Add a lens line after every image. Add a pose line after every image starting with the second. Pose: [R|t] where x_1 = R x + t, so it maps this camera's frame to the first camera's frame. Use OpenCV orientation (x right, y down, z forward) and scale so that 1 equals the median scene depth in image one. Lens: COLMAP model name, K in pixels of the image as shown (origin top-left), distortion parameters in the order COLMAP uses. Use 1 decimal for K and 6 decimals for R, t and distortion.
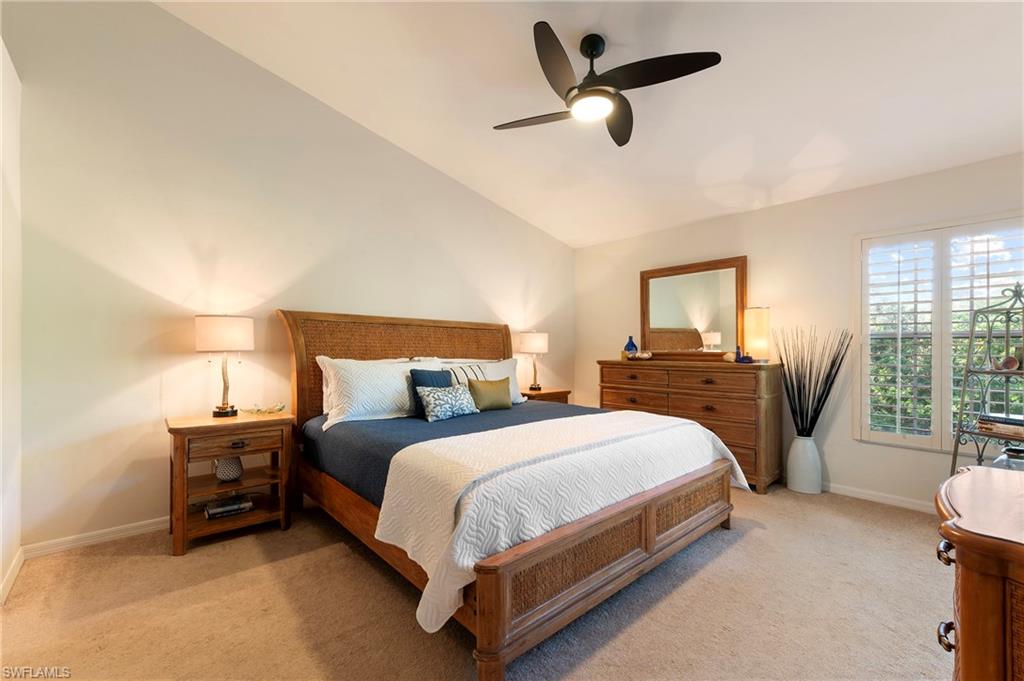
lens RADIAL K [[423.3, 0, 513.5], [0, 423.3, 350.4], [0, 0, 1]] dist [0.008992, -0.001096]
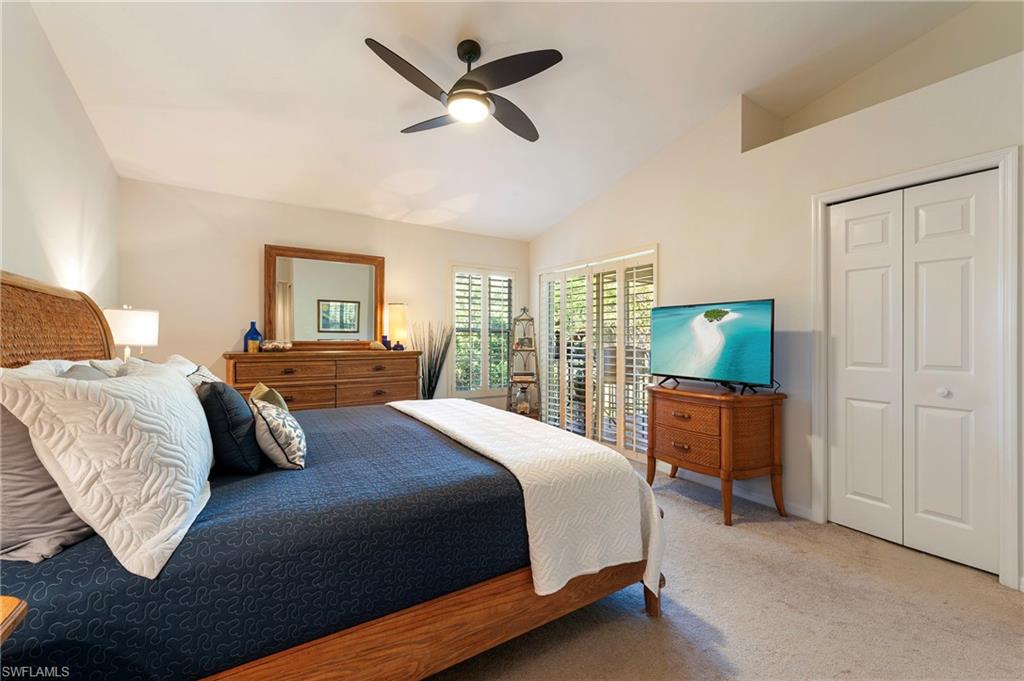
lens RADIAL K [[423.3, 0, 514.6], [0, 423.3, 334.5], [0, 0, 1]] dist [0.008992, -0.001096]
pose [[0.161023, 0.005971, 0.986933, -0.519072], [0.000579, 0.999981, -0.006144, -0.005389], [-0.986951, 0.001561, 0.161016, 0.454688]]
